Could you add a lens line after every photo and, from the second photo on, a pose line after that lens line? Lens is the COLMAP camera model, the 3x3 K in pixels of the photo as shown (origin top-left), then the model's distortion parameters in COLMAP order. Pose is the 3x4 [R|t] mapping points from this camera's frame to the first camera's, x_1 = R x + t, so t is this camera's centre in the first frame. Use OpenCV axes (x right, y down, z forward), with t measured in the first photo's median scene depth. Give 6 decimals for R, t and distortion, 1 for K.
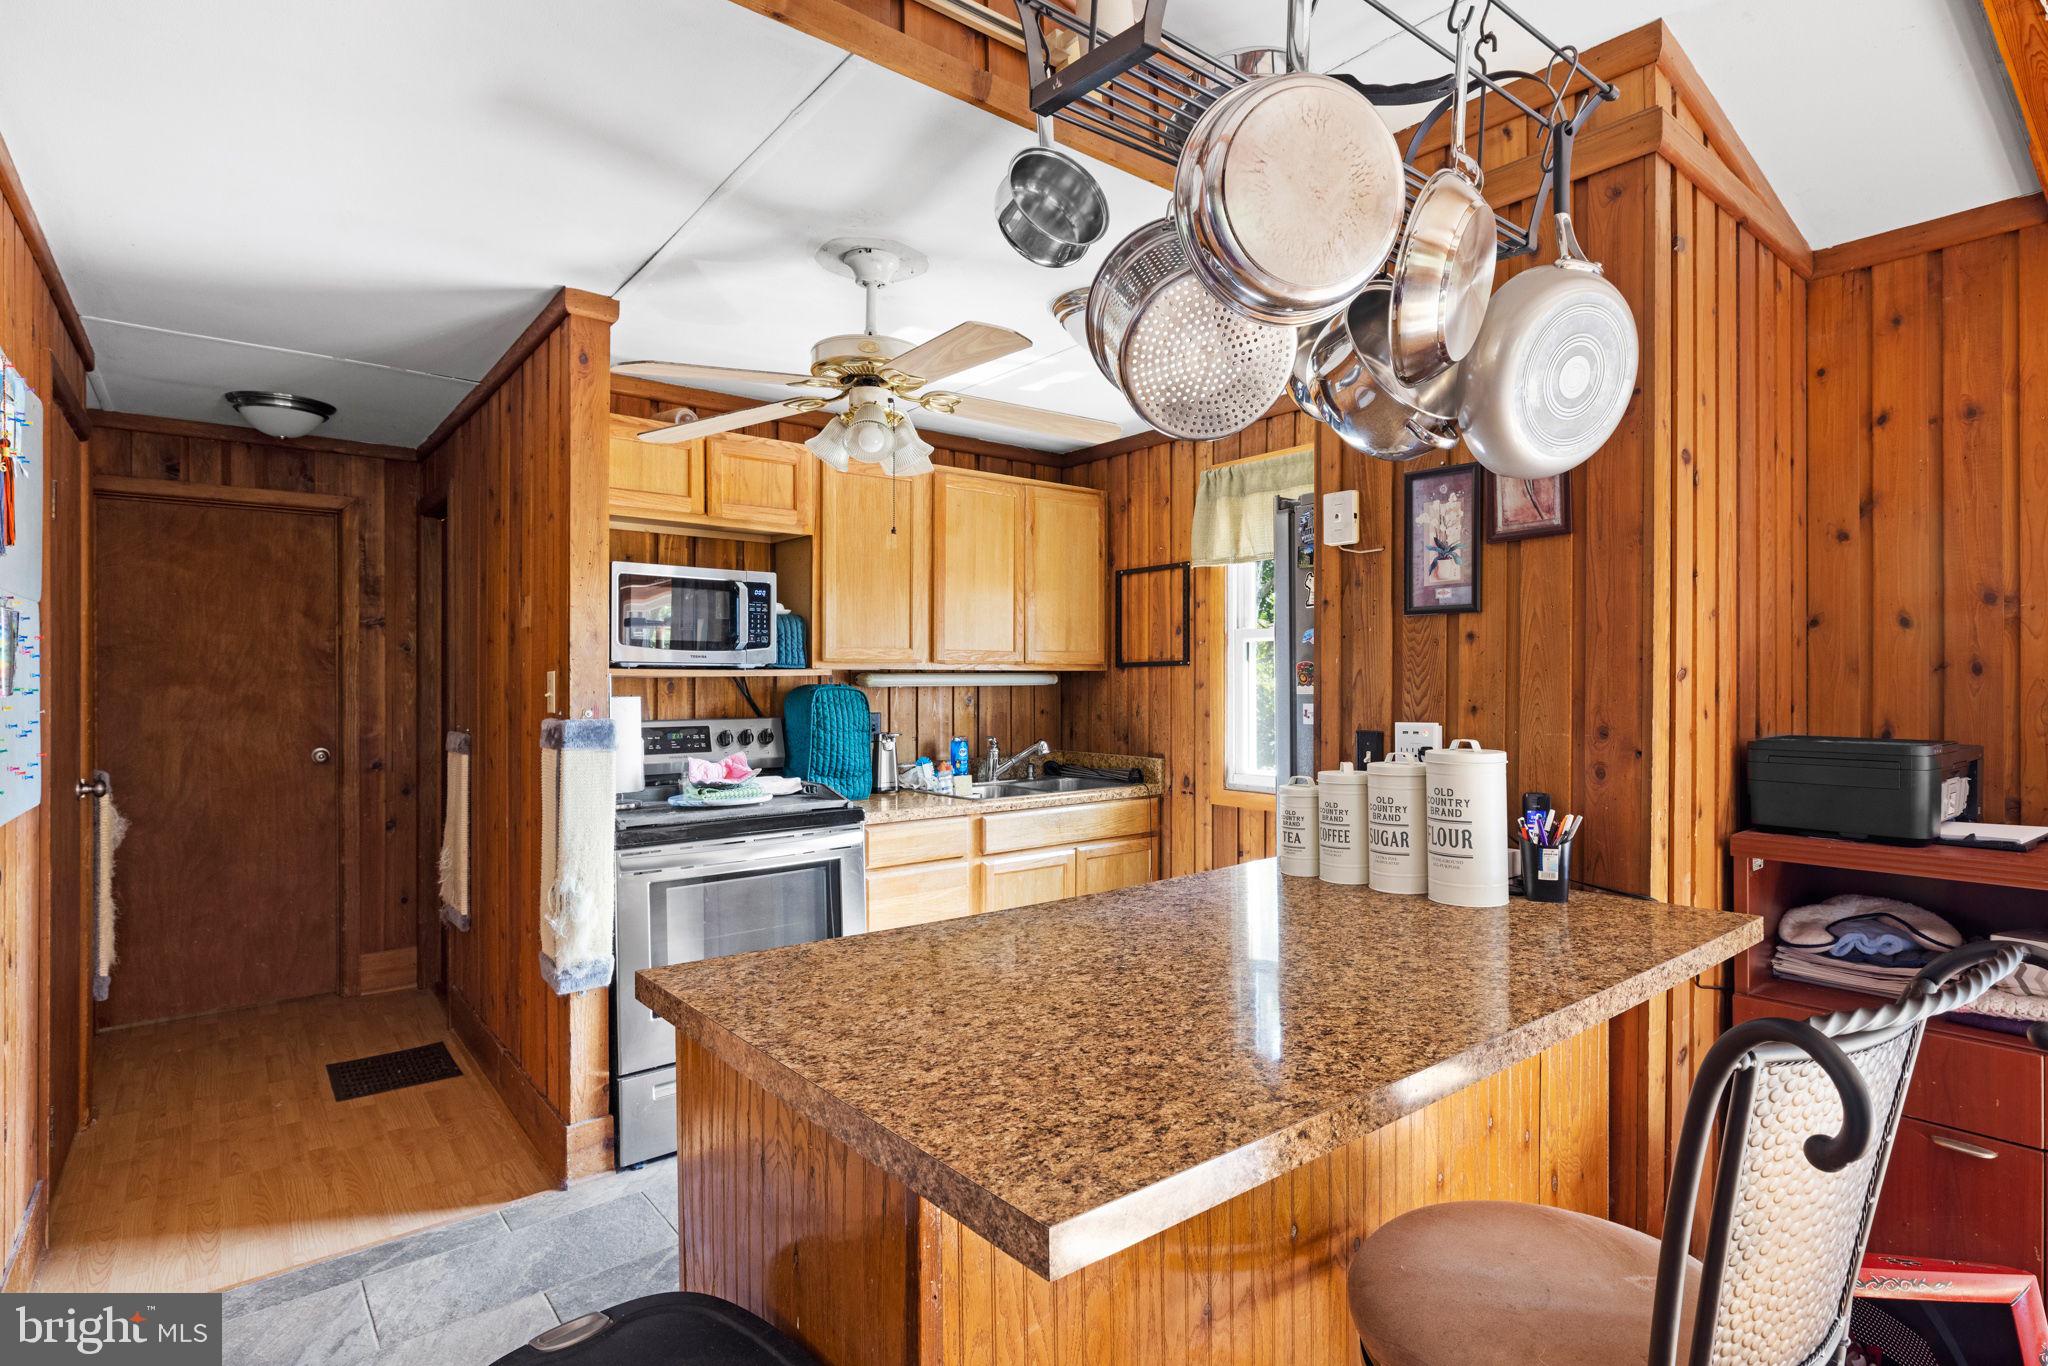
lens RADIAL K [[1065.9, 0, 1024.0], [0, 1065.9, 683.0], [0, 0, 1]] dist [-0.001965, -0.000175]
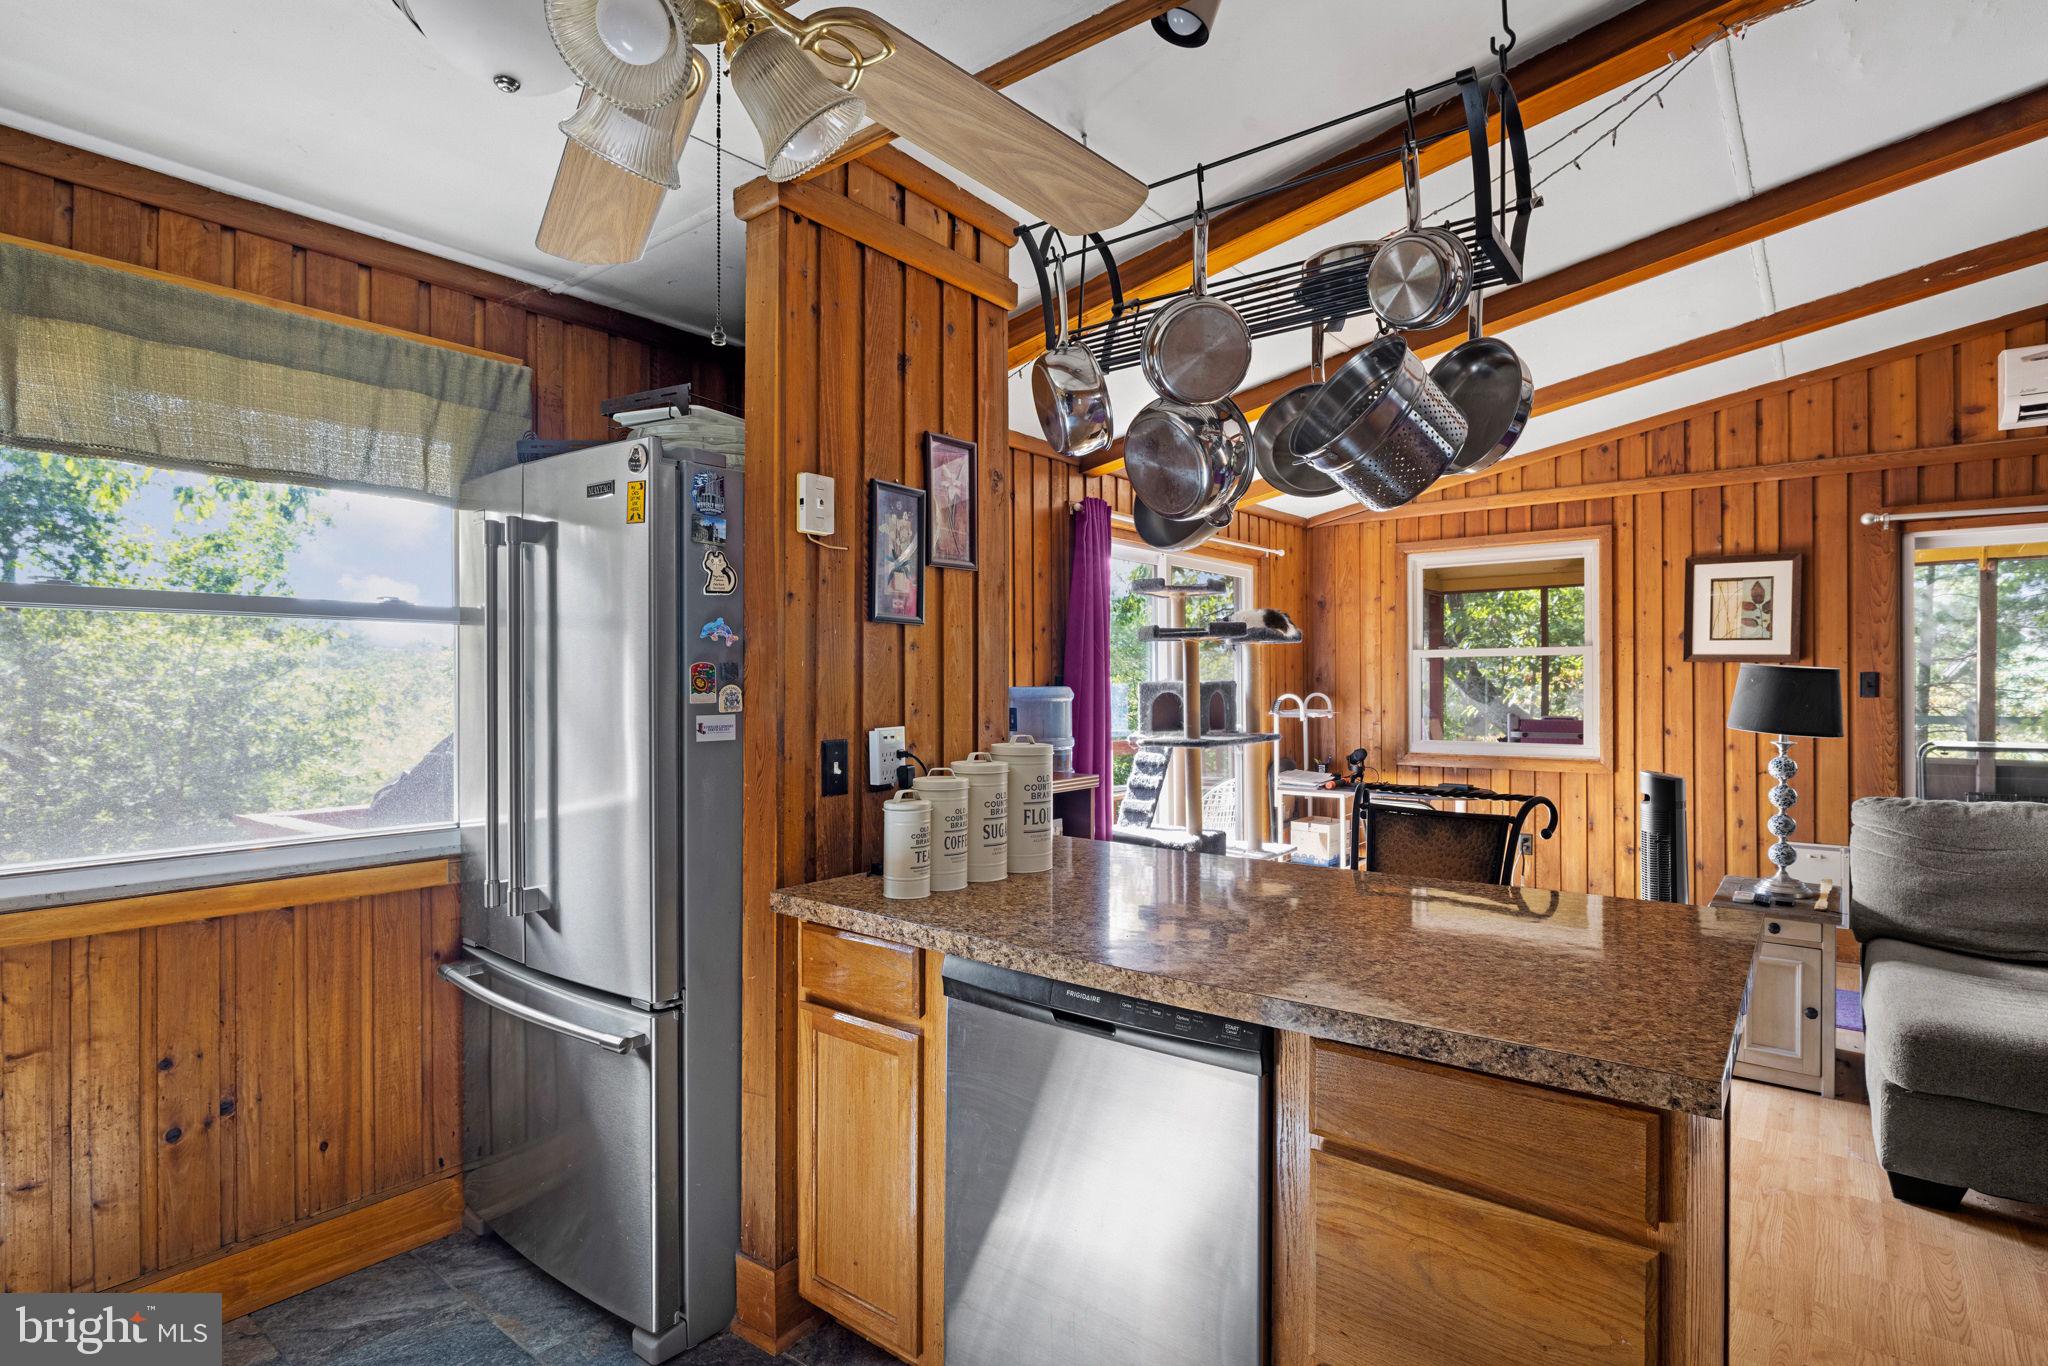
lens RADIAL K [[1065.9, 0, 1024.0], [0, 1065.9, 683.0], [0, 0, 1]] dist [-0.001965, -0.000175]
pose [[-0.267387, 0.005815, 0.963572, -0.659986], [0.004015, 0.999980, -0.004921, 0.000206], [-0.963581, 0.002553, -0.267405, 1.162728]]
